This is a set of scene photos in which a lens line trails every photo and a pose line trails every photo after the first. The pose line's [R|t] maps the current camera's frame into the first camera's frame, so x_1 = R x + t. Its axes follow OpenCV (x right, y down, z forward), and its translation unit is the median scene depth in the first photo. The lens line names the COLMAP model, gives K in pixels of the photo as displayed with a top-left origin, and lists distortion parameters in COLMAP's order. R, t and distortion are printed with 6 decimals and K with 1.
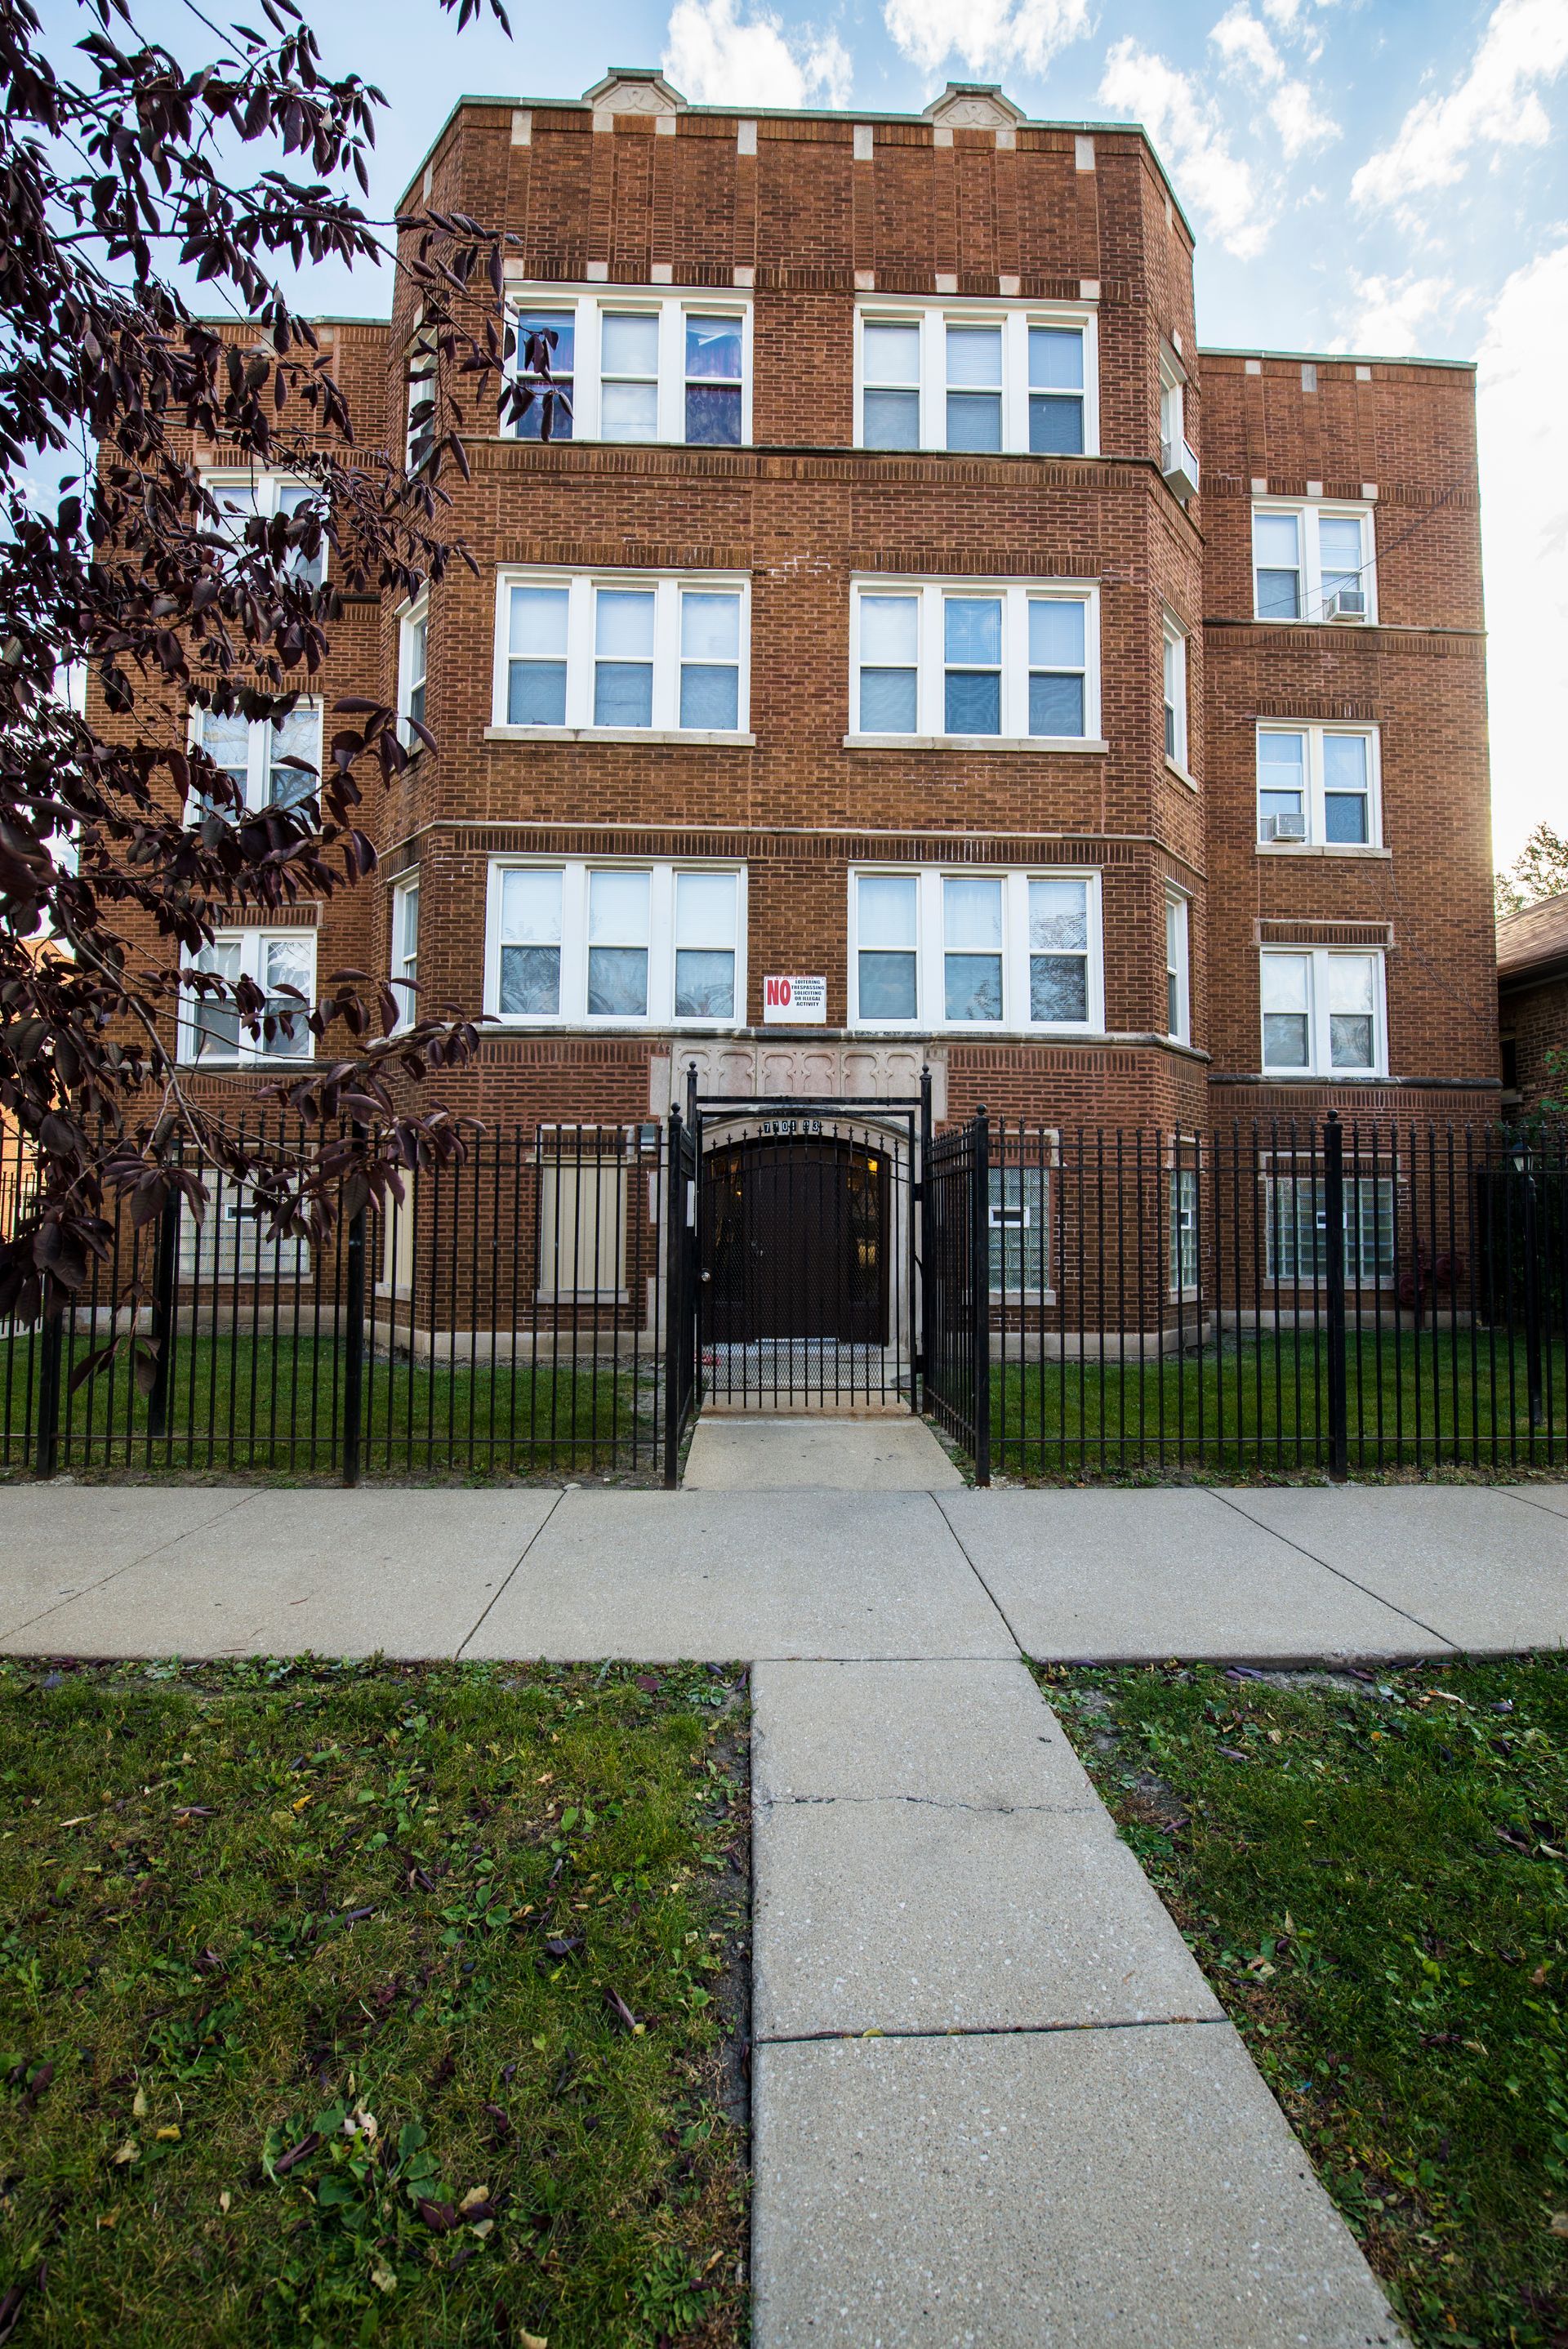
lens RADIAL K [[935.4, 0, 790.5], [0, 935.4, 1179.3], [0, 0, 1]] dist [-0.014045, -0.001950]
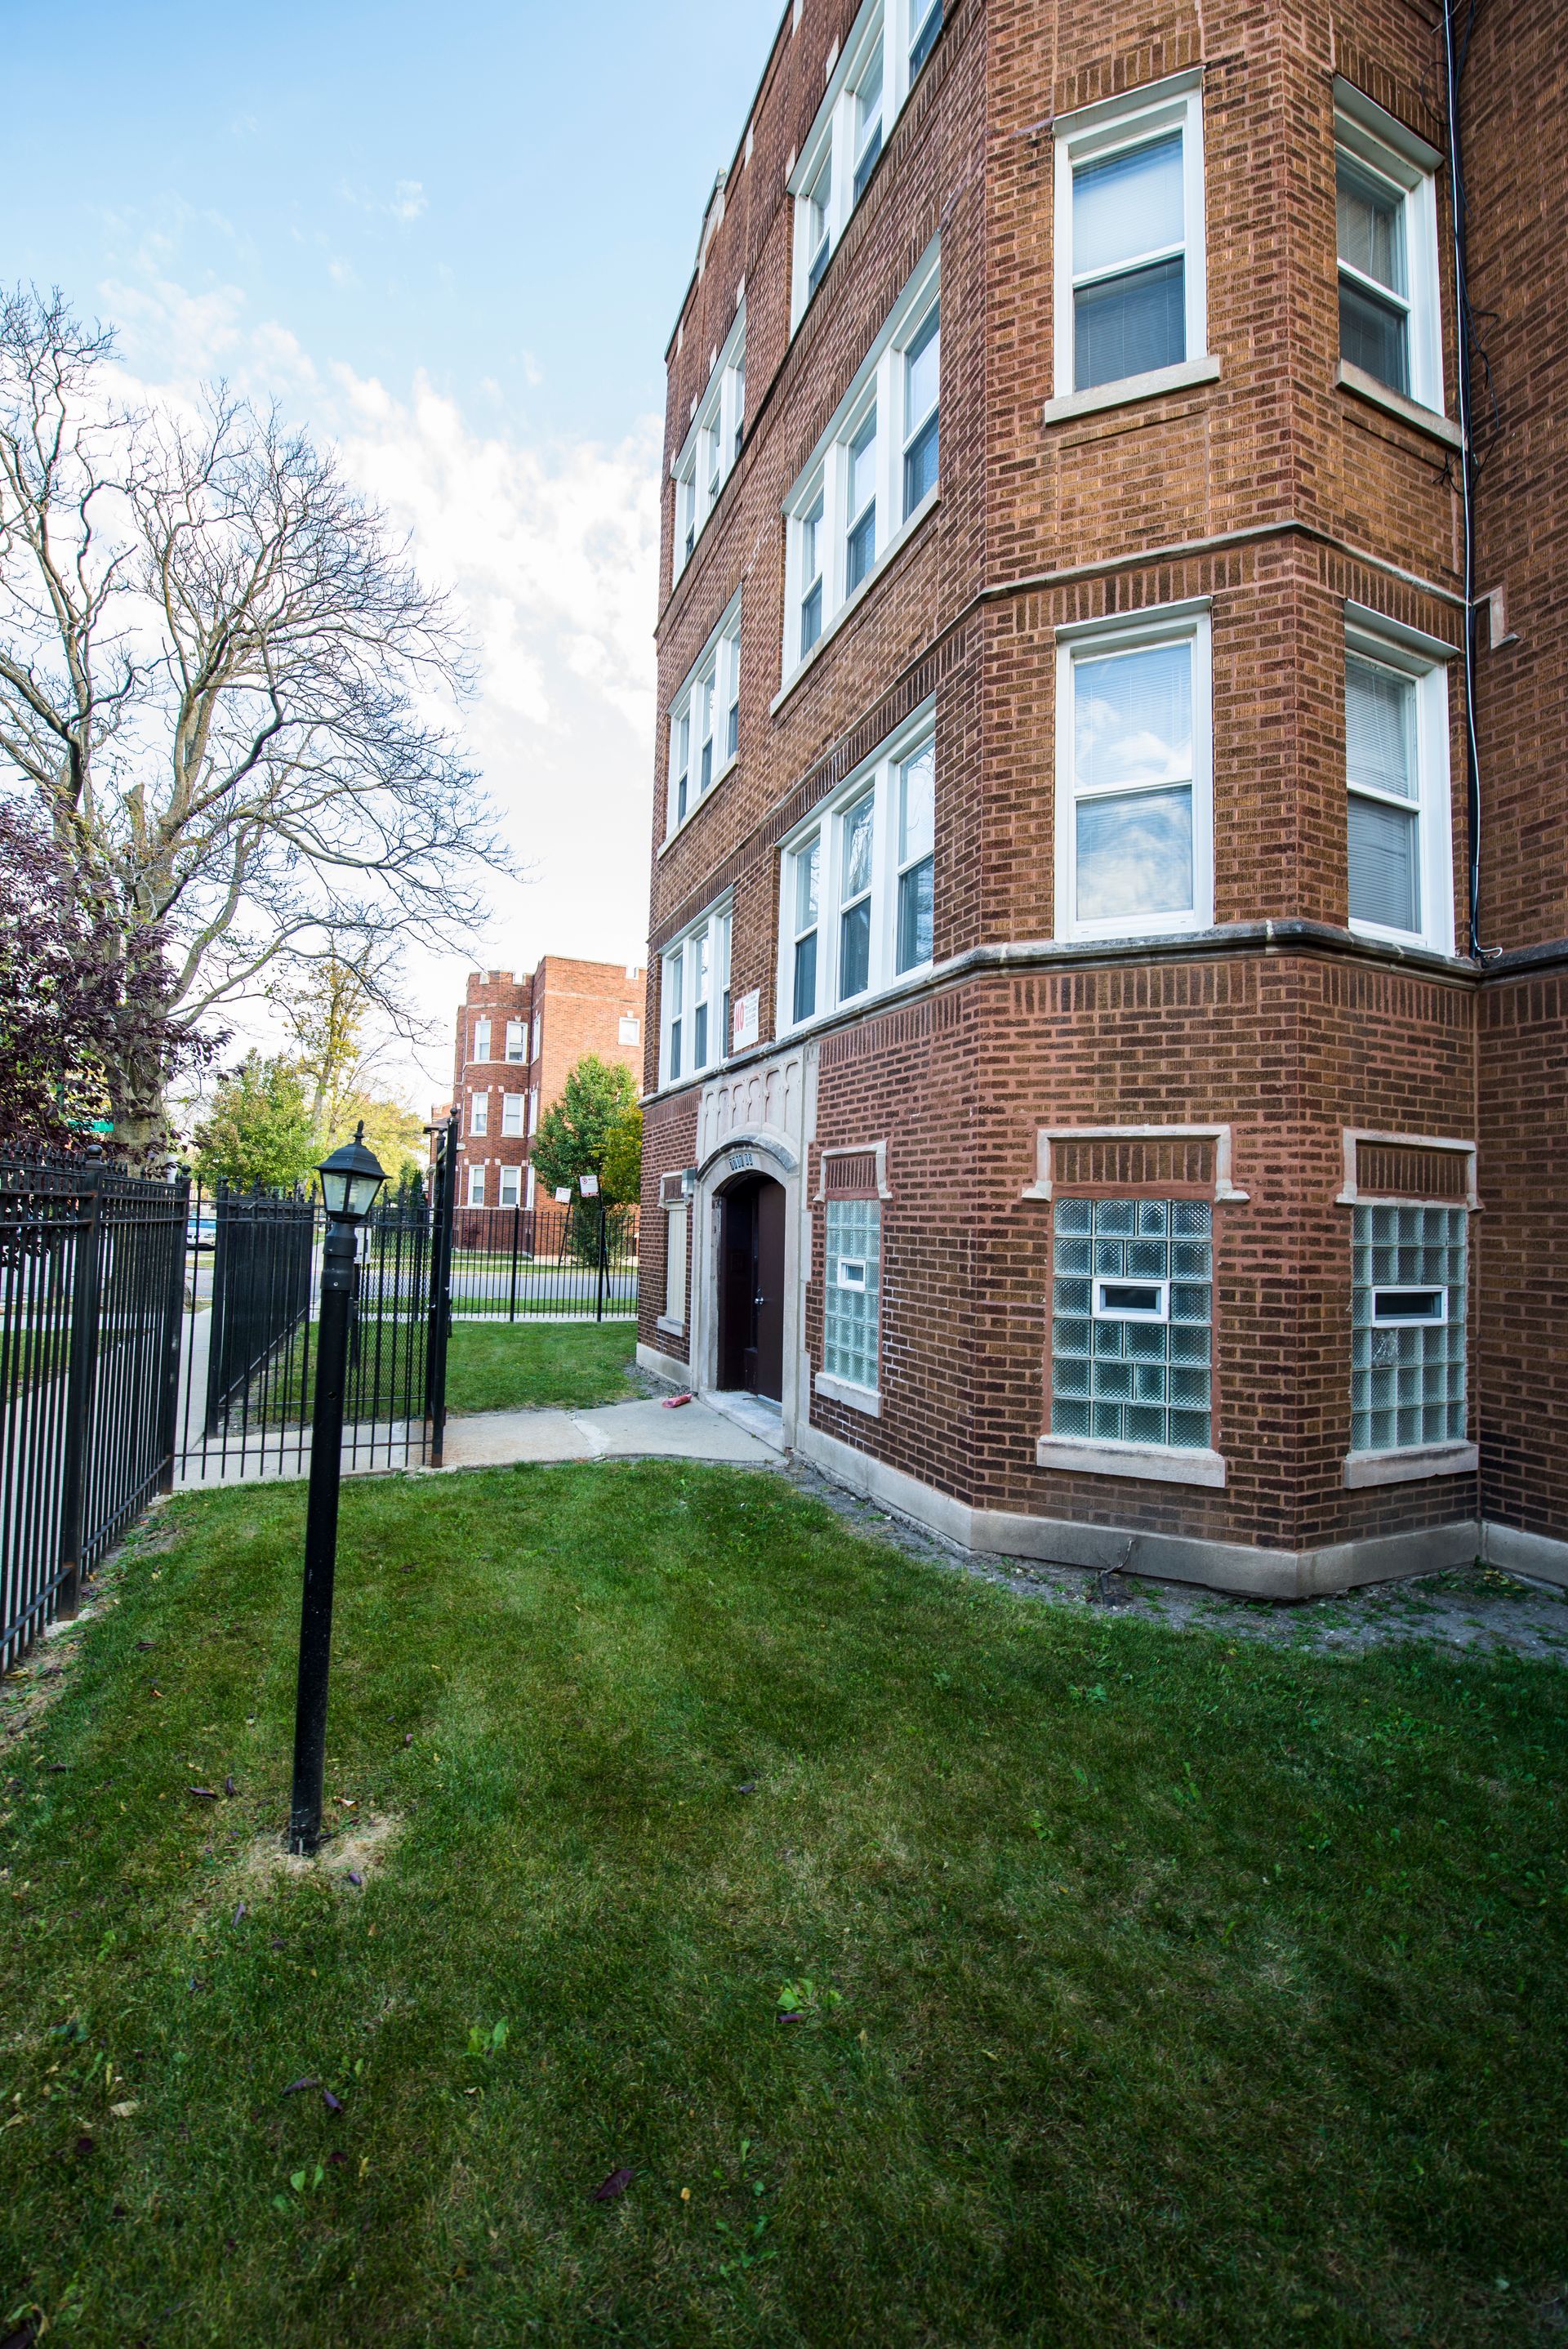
lens RADIAL K [[935.4, 0, 795.2], [0, 935.4, 1173.7], [0, 0, 1]] dist [-0.014045, -0.001950]
pose [[0.370092, -0.048162, -0.927746, 0.824426], [0.018709, 0.998839, -0.044389, -0.002733], [0.928807, -0.000929, 0.370564, 0.681588]]
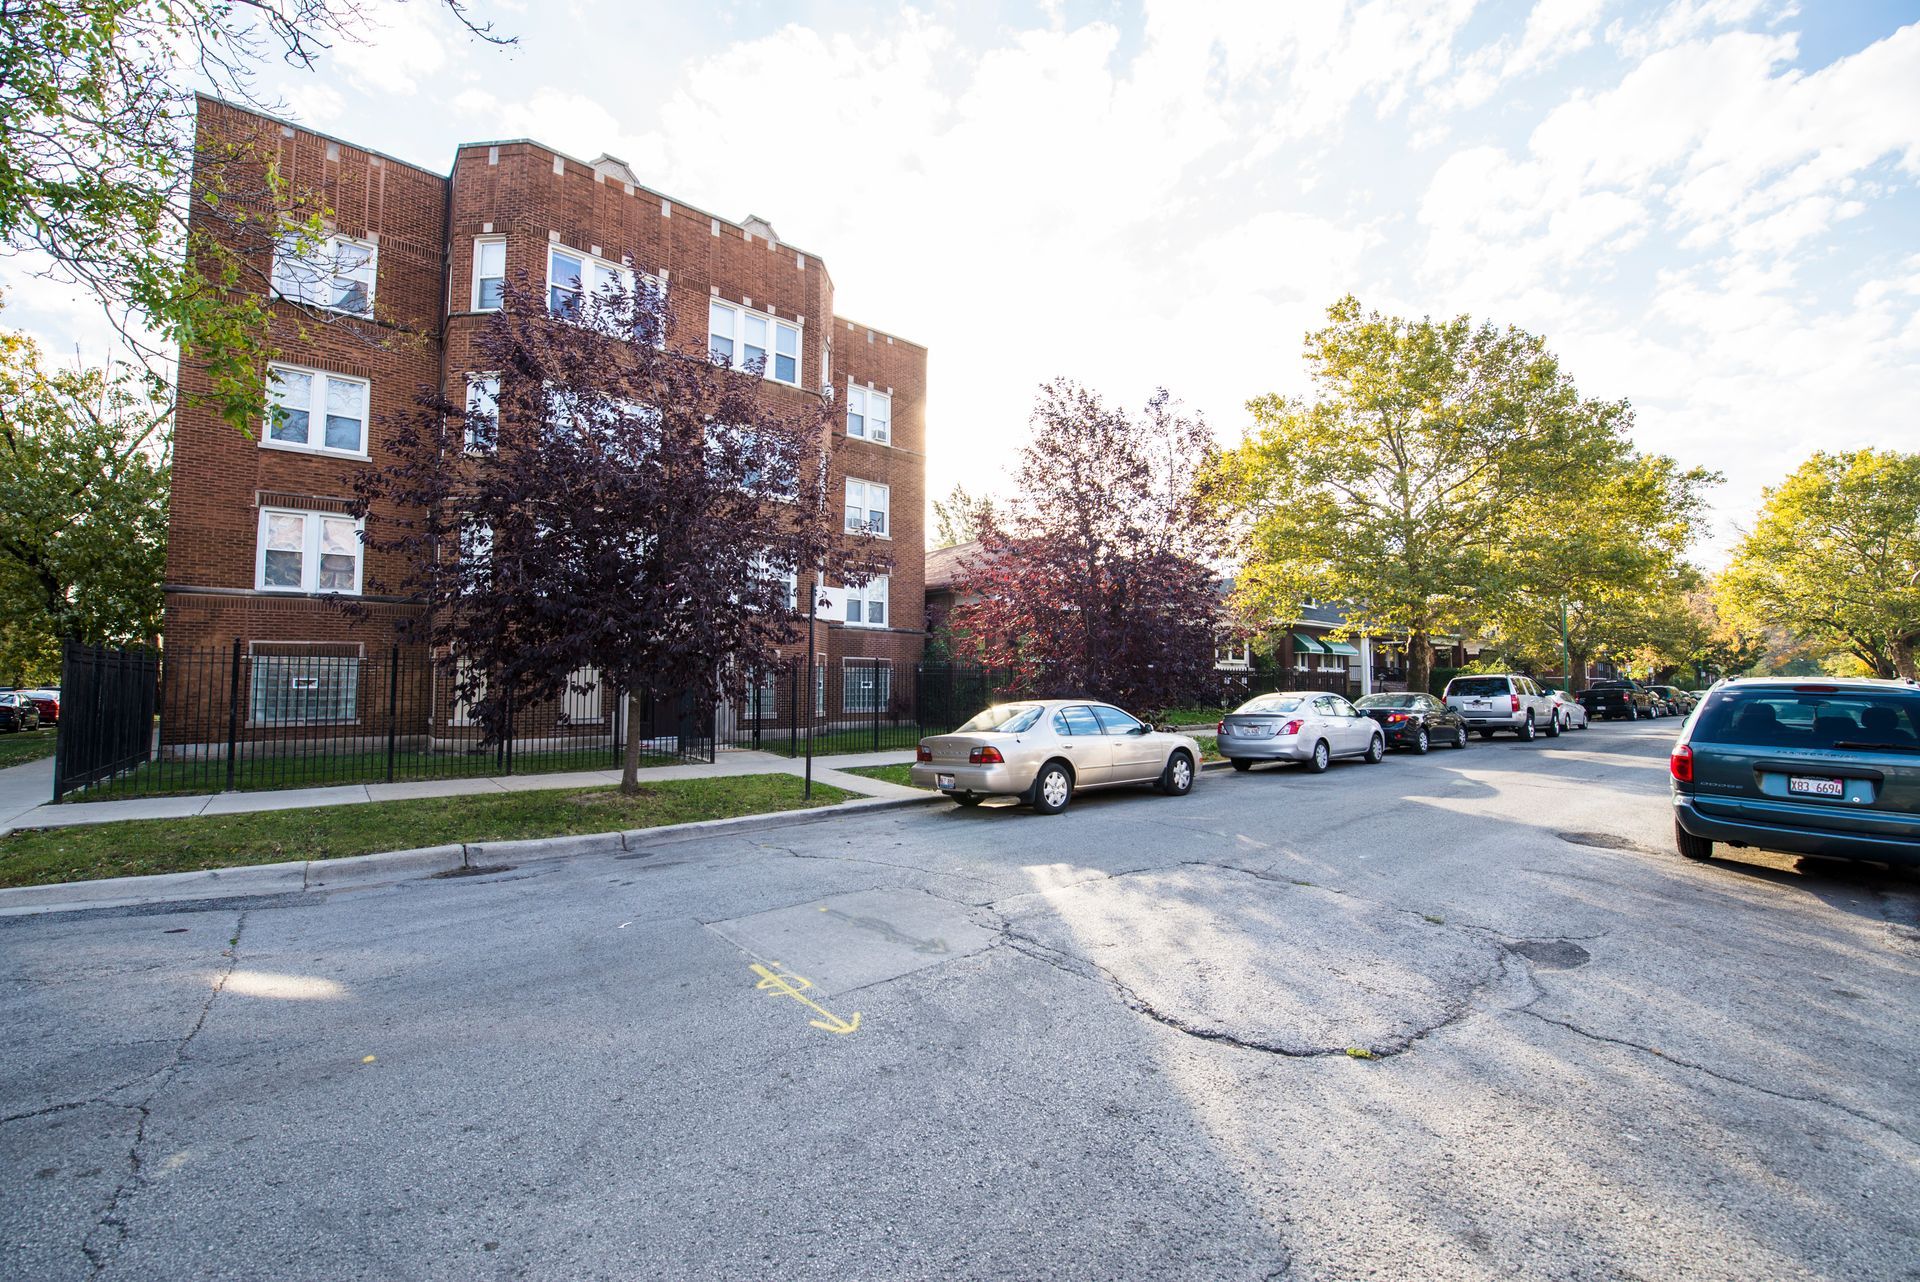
lens RADIAL K [[764.6, 0, 959.9], [0, 764.6, 639.4], [0, 0, 1]] dist [-0.014045, -0.001950]
pose [[0.781869, 0.032881, 0.622575, -0.615982], [-0.024638, 0.999458, -0.021843, -0.047765], [-0.622955, 0.001739, 0.782255, -0.926455]]
